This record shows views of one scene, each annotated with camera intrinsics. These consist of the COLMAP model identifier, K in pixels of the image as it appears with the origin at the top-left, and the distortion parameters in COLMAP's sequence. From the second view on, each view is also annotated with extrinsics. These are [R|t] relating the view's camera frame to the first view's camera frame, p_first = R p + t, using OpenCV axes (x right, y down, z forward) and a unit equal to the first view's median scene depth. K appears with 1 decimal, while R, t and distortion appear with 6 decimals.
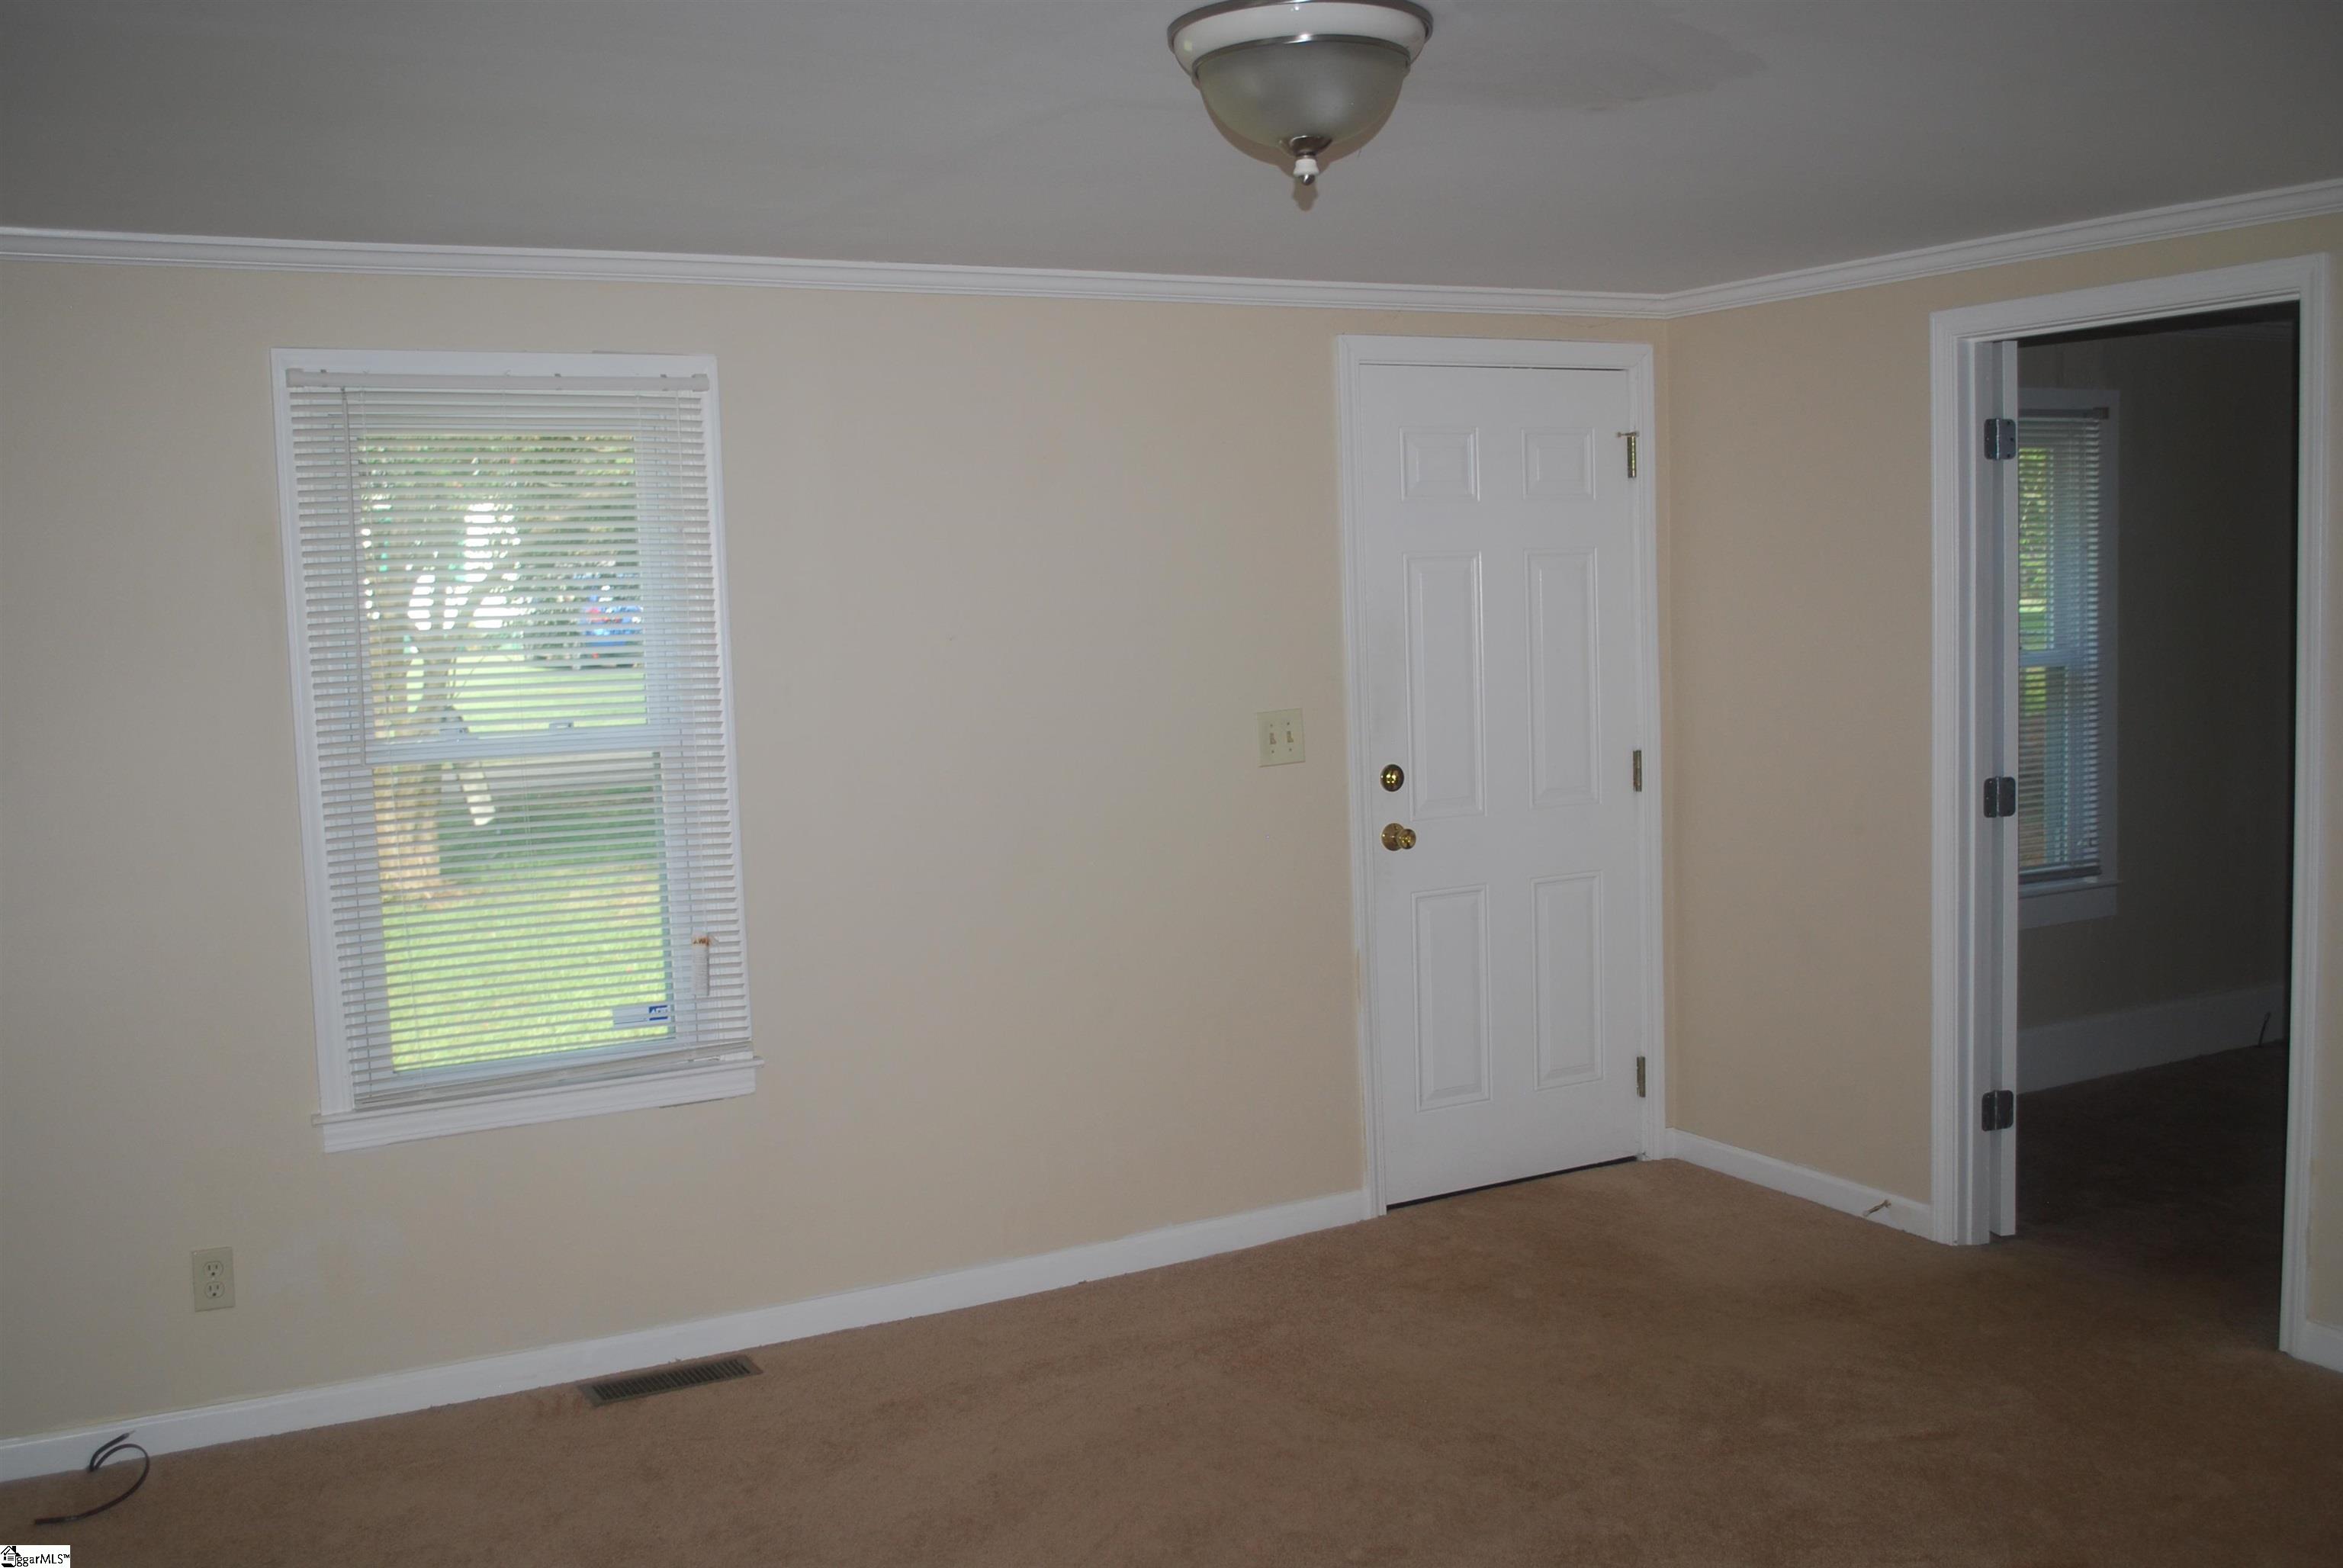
lens RADIAL K [[2194.3, 0, 1171.5], [0, 2194.3, 784.0], [0, 0, 1]] dist [-0.066689, -0.000693]
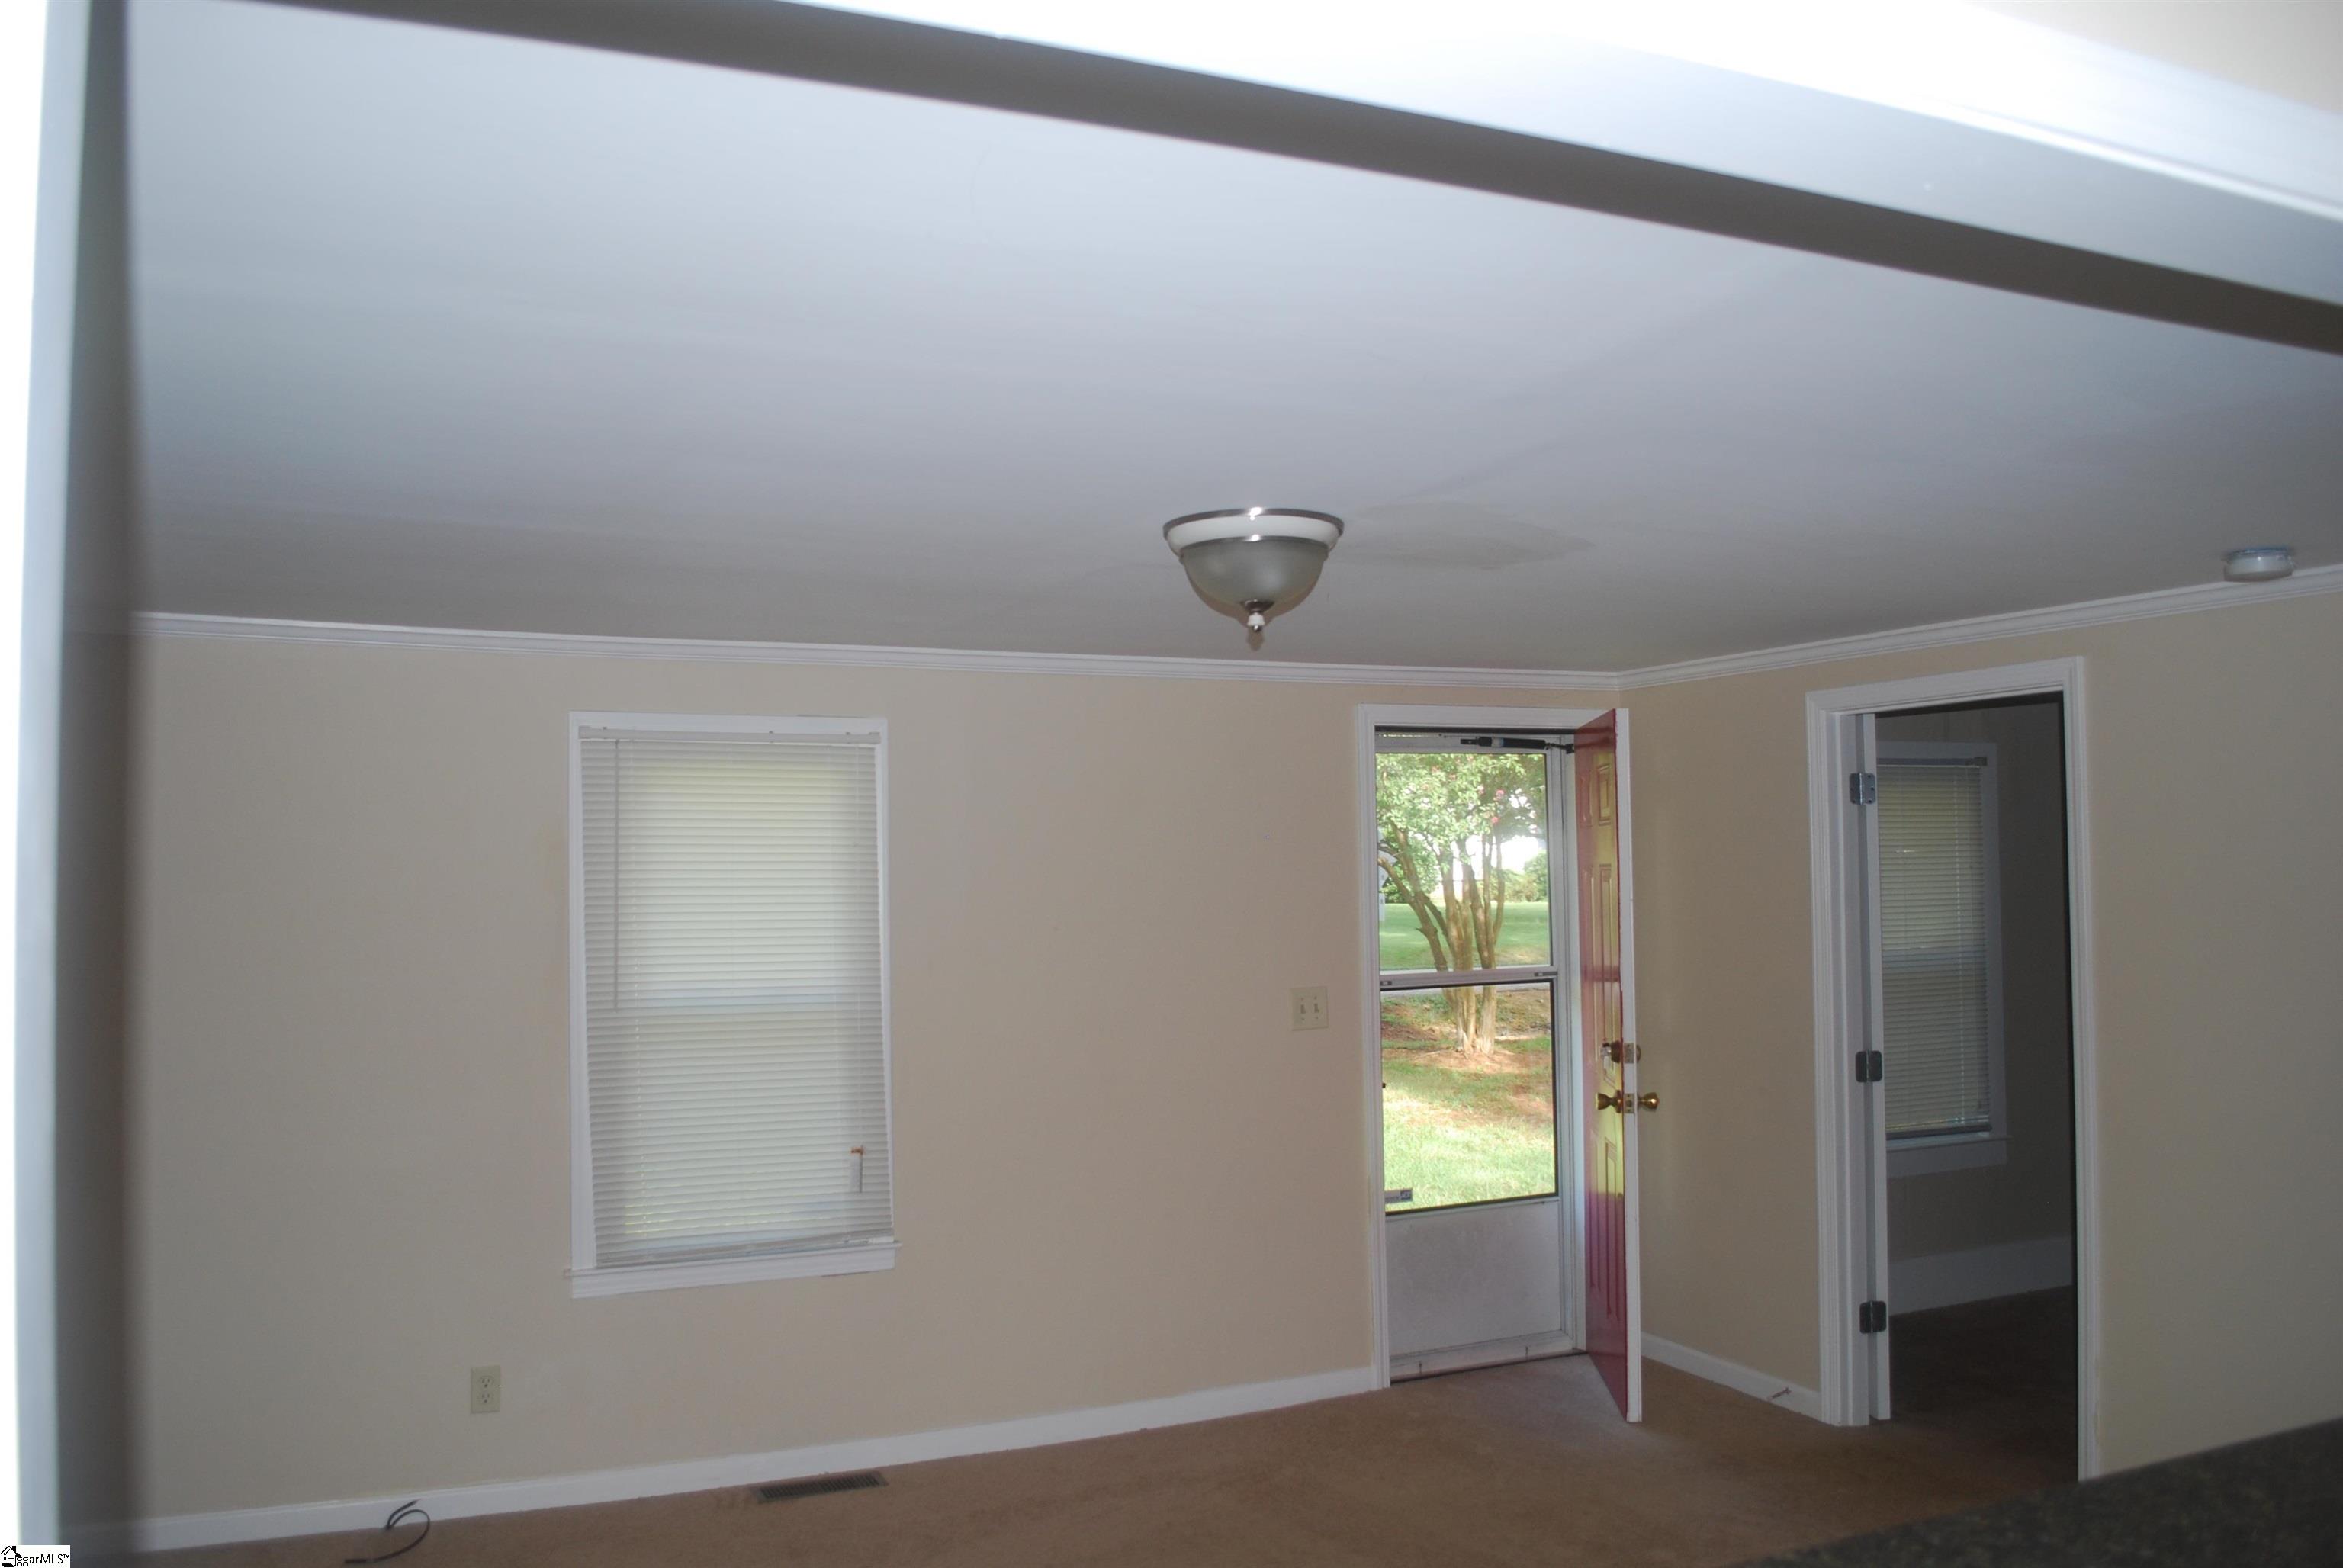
lens RADIAL K [[1842.1, 0, 1171.5], [0, 1842.1, 784.0], [0, 0, 1]] dist [-0.081367, -0.001615]
pose [[0.996714, 0.015346, -0.079530, 0.060427], [-0.026057, 0.990442, -0.135447, -0.003450], [0.076691, 0.137074, 0.987588, -0.118989]]
